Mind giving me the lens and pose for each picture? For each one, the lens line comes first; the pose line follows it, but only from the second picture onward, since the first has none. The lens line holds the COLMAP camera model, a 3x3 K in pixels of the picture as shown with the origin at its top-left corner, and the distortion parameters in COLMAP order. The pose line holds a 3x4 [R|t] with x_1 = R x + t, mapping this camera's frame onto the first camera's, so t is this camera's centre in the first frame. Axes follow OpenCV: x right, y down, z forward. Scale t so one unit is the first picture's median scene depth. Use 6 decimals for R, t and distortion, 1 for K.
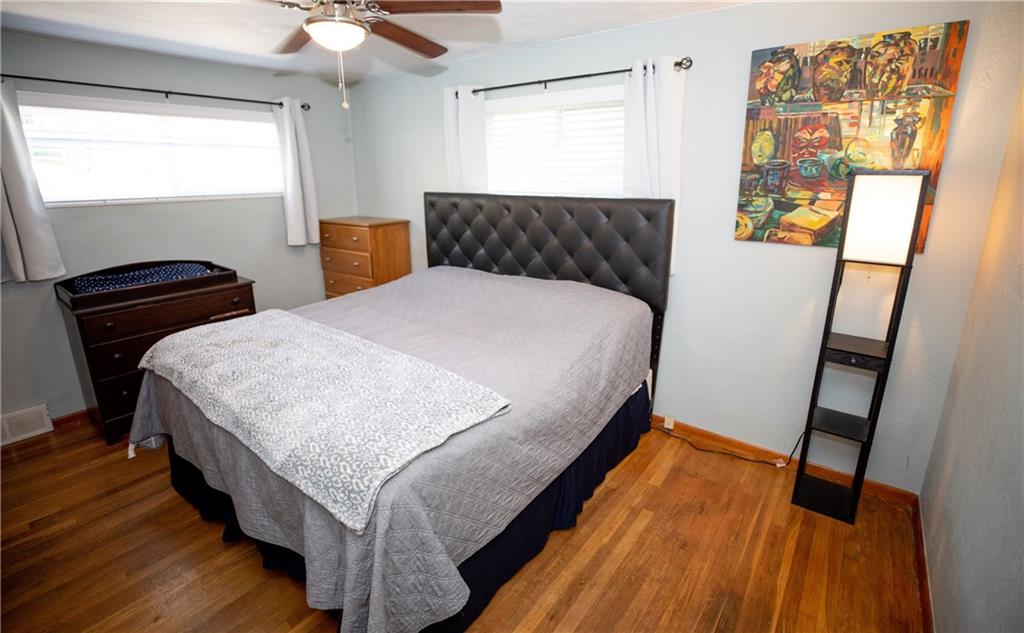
lens RADIAL K [[465.9, 0, 514.2], [0, 465.9, 284.1], [0, 0, 1]] dist [-0.018338, 0.000364]
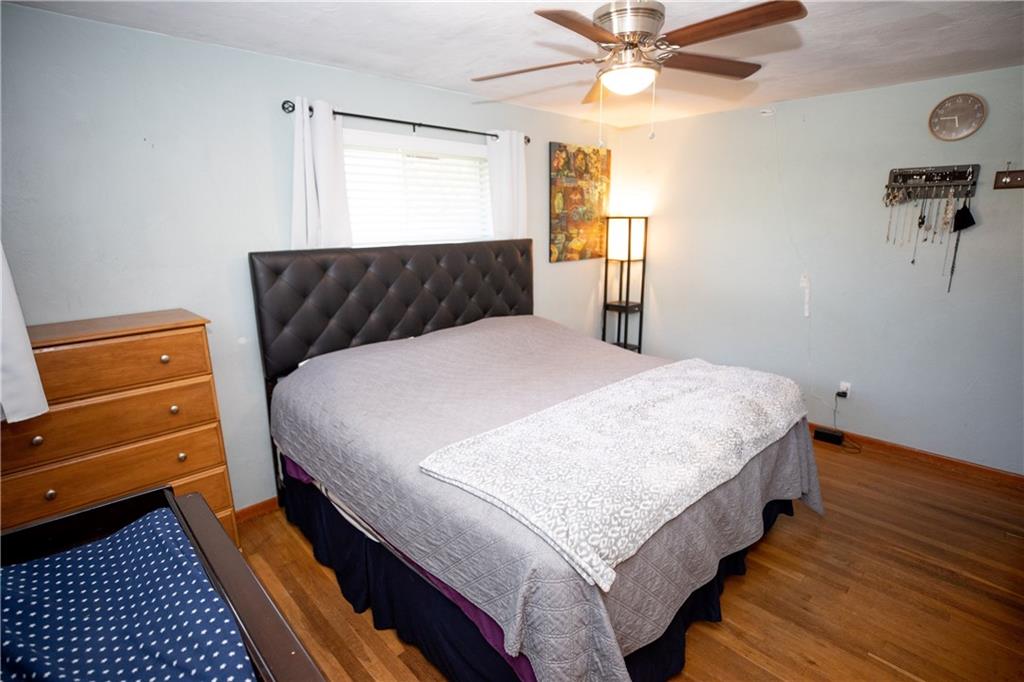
lens RADIAL K [[504.4, 0, 513.3], [0, 504.4, 343.0], [0, 0, 1]] dist [-0.005026, -0.000087]
pose [[0.147514, -0.231599, 0.961562, -1.319466], [0.244101, 0.950649, 0.191522, -0.210085], [-0.958464, 0.206466, 0.196768, 0.921921]]
